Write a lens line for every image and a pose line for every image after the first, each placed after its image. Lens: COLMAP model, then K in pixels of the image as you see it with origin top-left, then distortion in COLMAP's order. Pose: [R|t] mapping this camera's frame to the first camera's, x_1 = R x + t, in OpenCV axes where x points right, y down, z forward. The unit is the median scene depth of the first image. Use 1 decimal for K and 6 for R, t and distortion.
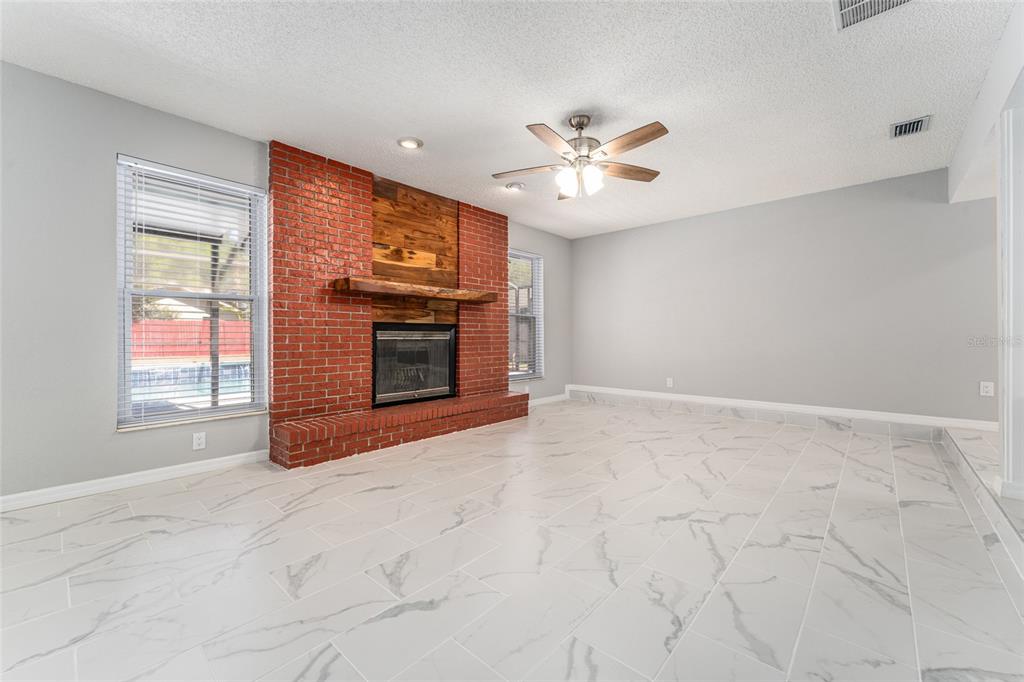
lens RADIAL K [[410.7, 0, 502.2], [0, 410.7, 336.7], [0, 0, 1]] dist [0.000664, -0.000115]
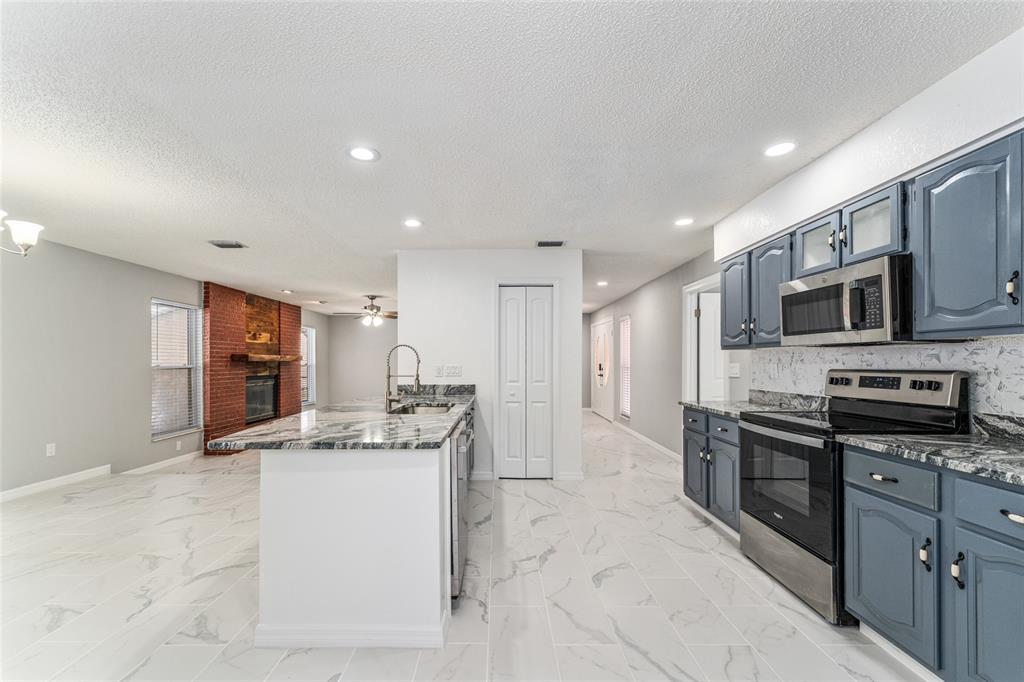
lens RADIAL K [[420.3, 0, 495.8], [0, 420.3, 360.1], [0, 0, 1]] dist [0.001049, 0.000067]
pose [[0.748574, 0.002270, 0.663048, -0.653608], [0.000650, 0.999991, -0.004159, -0.090343], [-0.663051, 0.003544, 0.748566, -0.978786]]
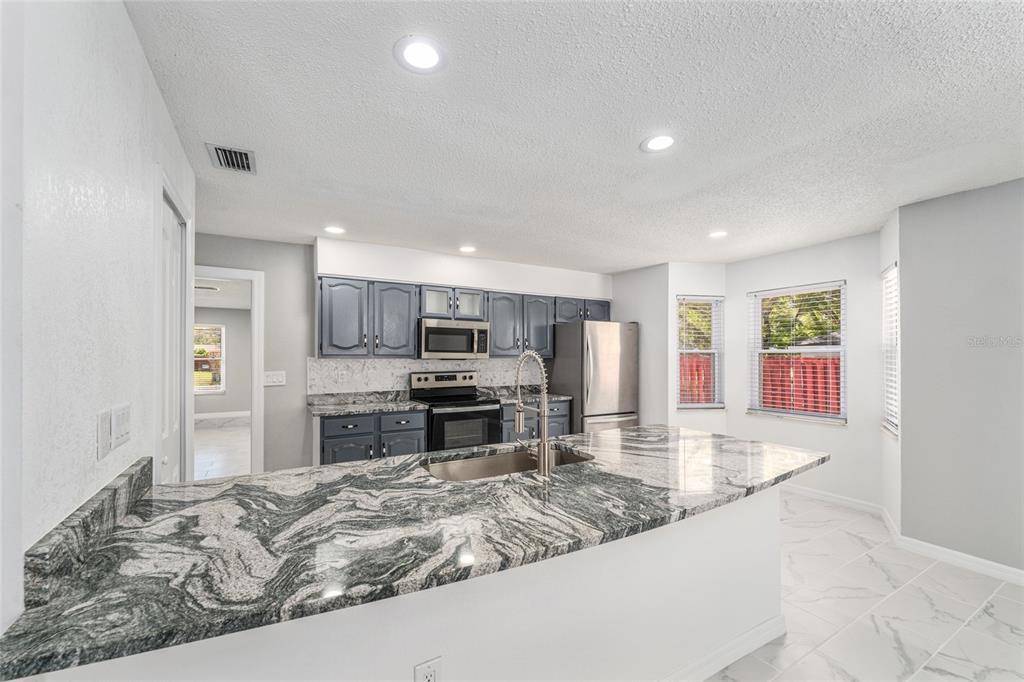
lens RADIAL K [[412.6, 0, 507.5], [0, 412.6, 353.0], [0, 0, 1]] dist [0.002019, 0.000037]
pose [[-0.951764, 0.004042, 0.306805, -0.393433], [0.001023, 0.999949, -0.010003, -0.116966], [-0.306829, -0.009207, -0.951720, 0.067913]]
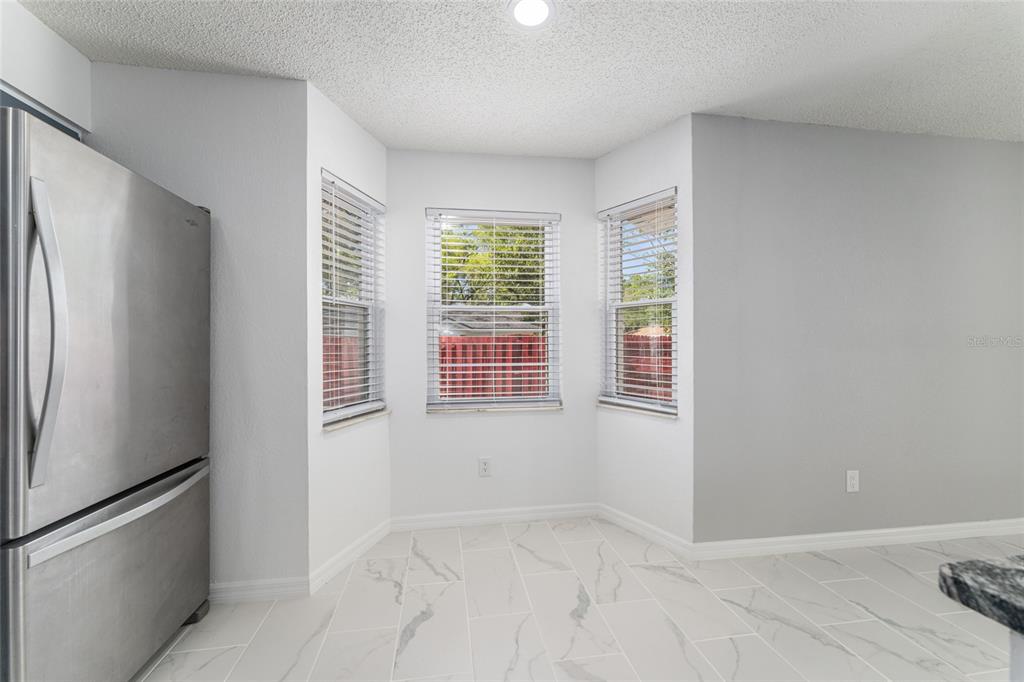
lens RADIAL K [[411.6, 0, 507.1], [0, 411.6, 347.0], [0, 0, 1]] dist [0.000444, -0.000022]
pose [[-0.624267, 0.005306, -0.781193, -0.247718], [0.001193, 0.999982, 0.005839, -0.073484], [0.781211, 0.002713, -0.624262, -0.652130]]
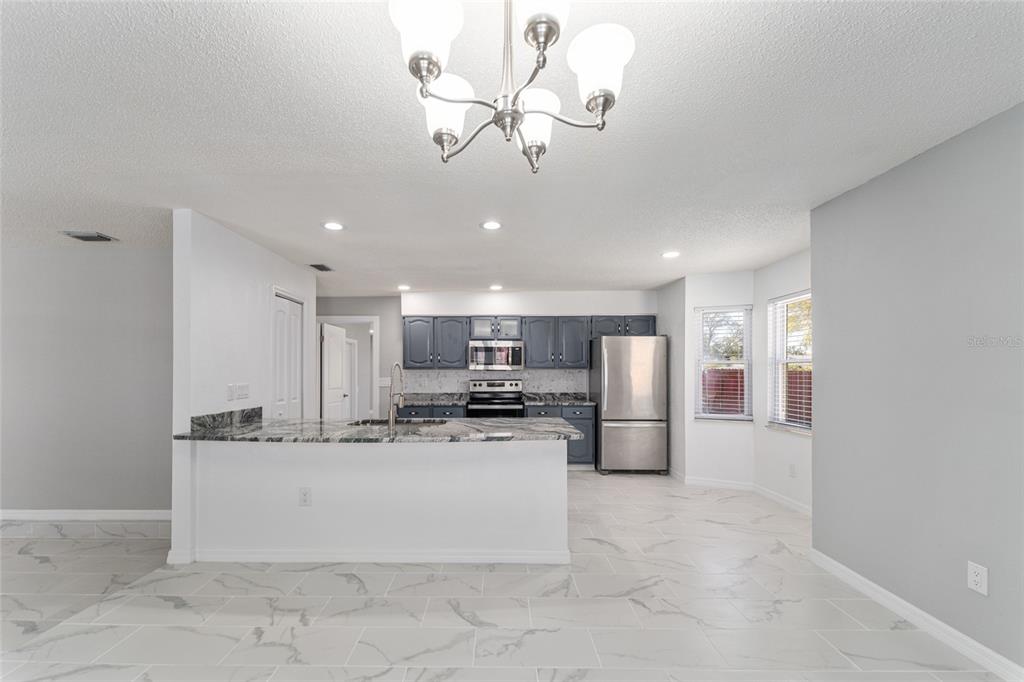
lens RADIAL K [[415.6, 0, 495.8], [0, 415.6, 370.5], [0, 0, 1]] dist [0.000649, 0.000001]
pose [[-0.664614, 0.004290, 0.747174, -0.971350], [0.001184, 0.999988, -0.004688, -0.104738], [-0.747186, -0.002231, -0.664612, 0.041456]]
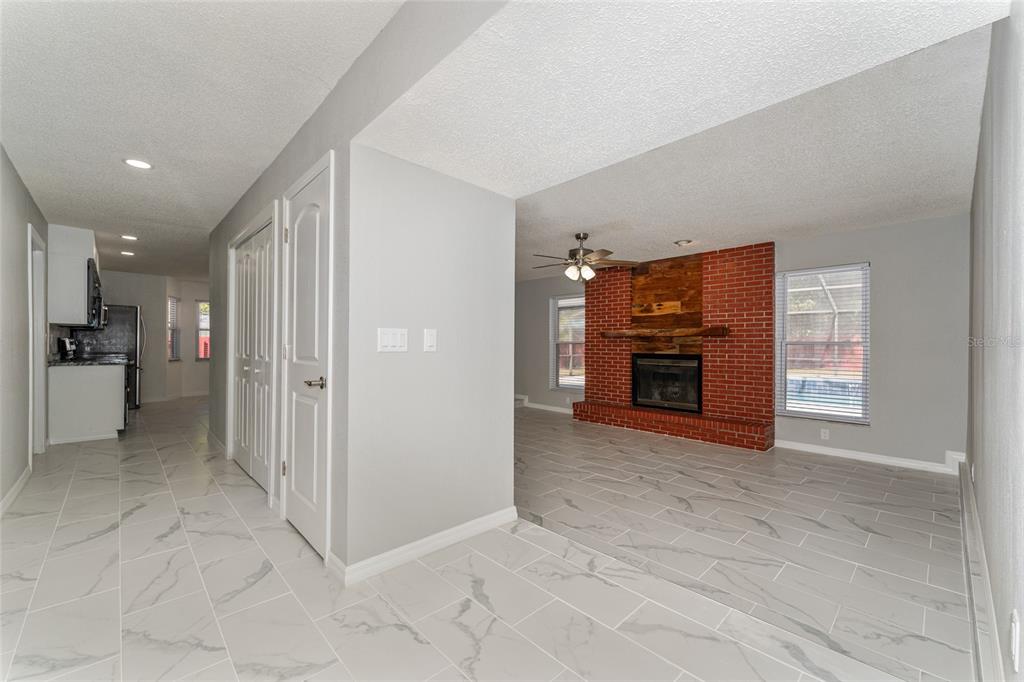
lens RADIAL K [[413.6, 0, 504.4], [0, 413.6, 338.6], [0, 0, 1]] dist [0.000547, -0.000265]
pose [[-0.079900, -0.013295, -0.996714, 1.286052], [-0.009117, 0.999879, -0.012606, -0.062907], [0.996761, 0.008079, -0.080012, 0.576753]]
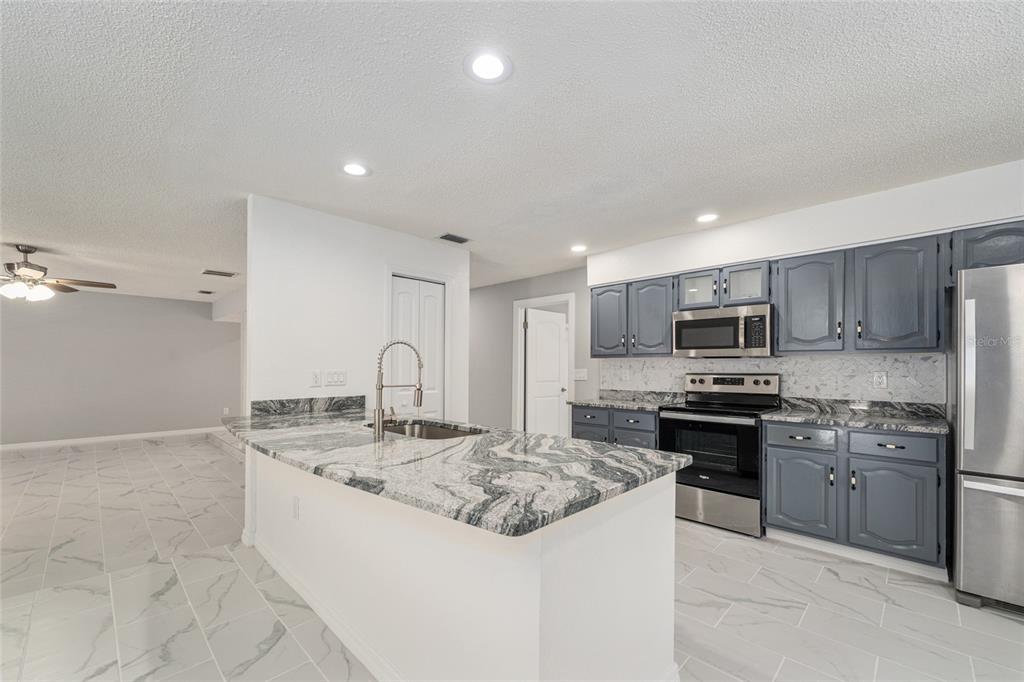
lens RADIAL K [[418.7, 0, 508.1], [0, 418.7, 366.1], [0, 0, 1]] dist [0.001073, 0.000226]
pose [[0.043542, 0.004666, 0.999041, -0.801967], [-0.004664, 0.999979, -0.004468, -0.088804], [-0.999041, -0.004465, 0.043562, -0.480794]]
